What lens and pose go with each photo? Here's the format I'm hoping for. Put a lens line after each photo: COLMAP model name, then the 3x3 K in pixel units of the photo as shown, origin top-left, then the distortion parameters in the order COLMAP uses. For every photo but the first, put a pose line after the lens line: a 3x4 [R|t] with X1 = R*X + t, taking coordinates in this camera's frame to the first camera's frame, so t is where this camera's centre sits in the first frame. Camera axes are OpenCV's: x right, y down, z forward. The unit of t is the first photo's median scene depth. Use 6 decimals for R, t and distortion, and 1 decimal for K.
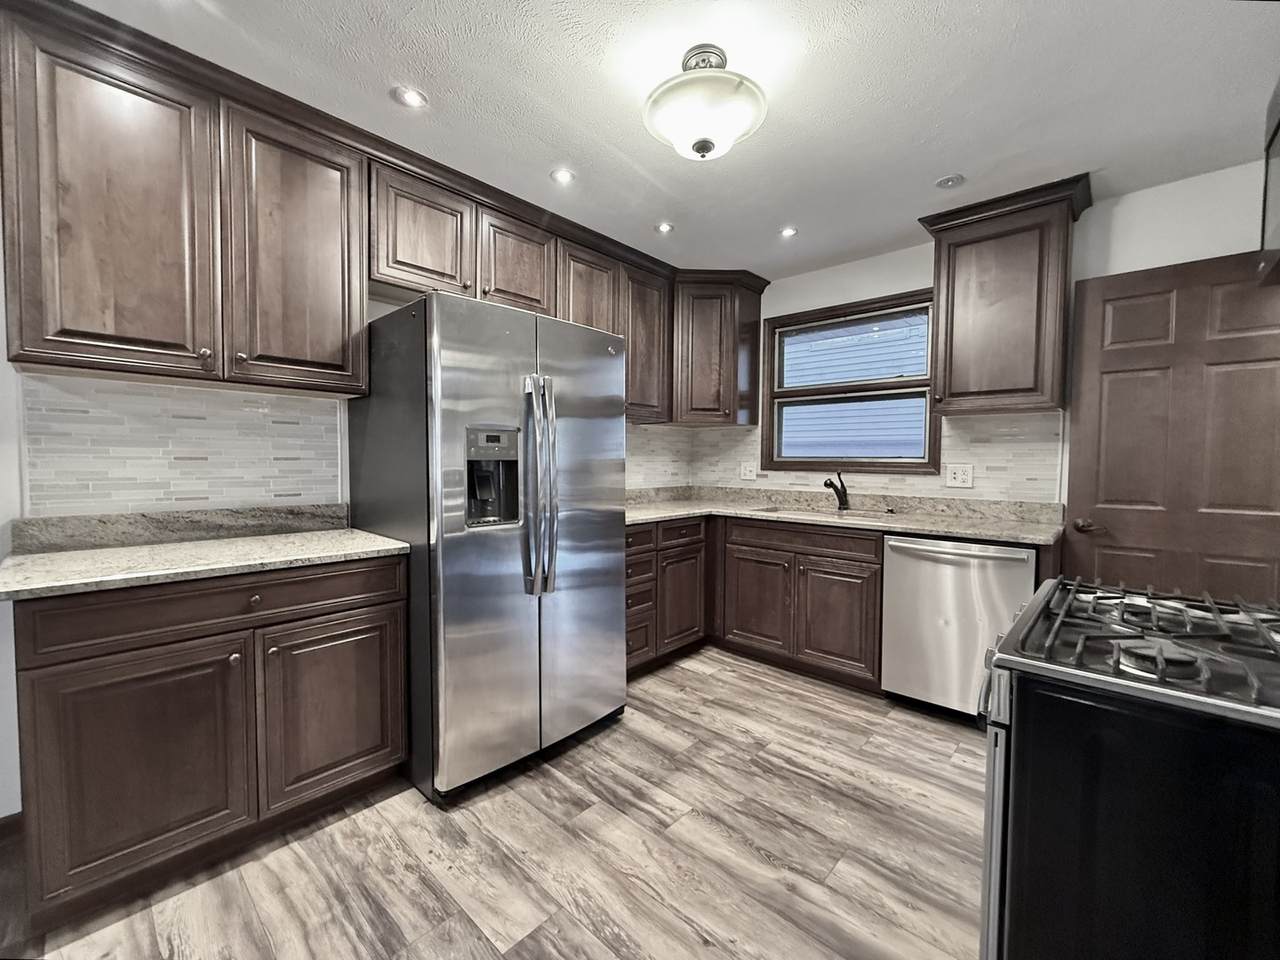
lens RADIAL K [[520.1, 0, 635.5], [0, 520.1, 479.1], [0, 0, 1]] dist [-0.000413, -0.000136]
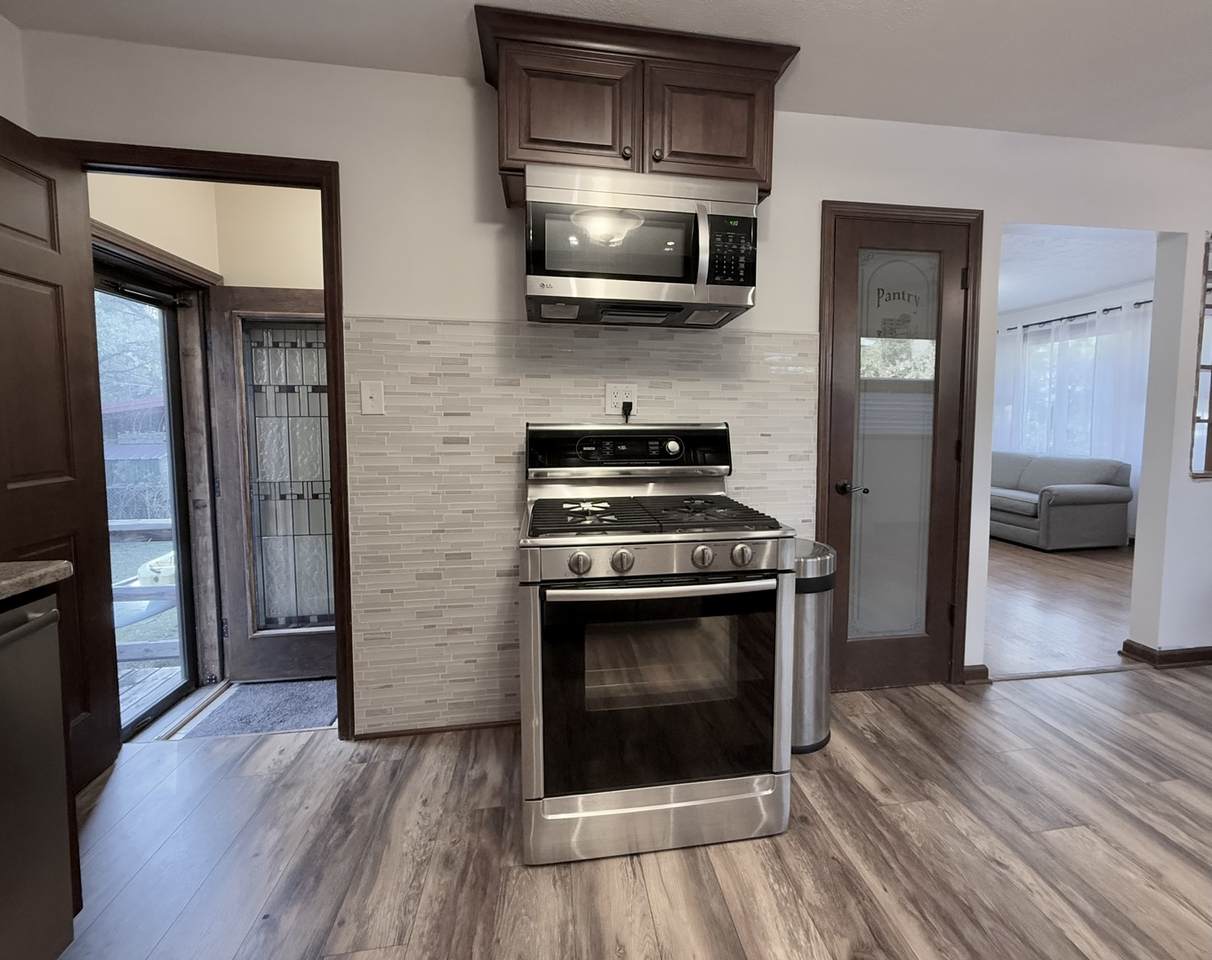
lens RADIAL K [[545.7, 0, 648.6], [0, 545.7, 457.2], [0, 0, 1]] dist [0.001110, 0.000427]
pose [[-0.784624, -0.063973, 0.616662, -0.317746], [0.006463, 0.993764, 0.111317, -0.010276], [-0.619938, 0.091328, -0.779318, 1.409739]]
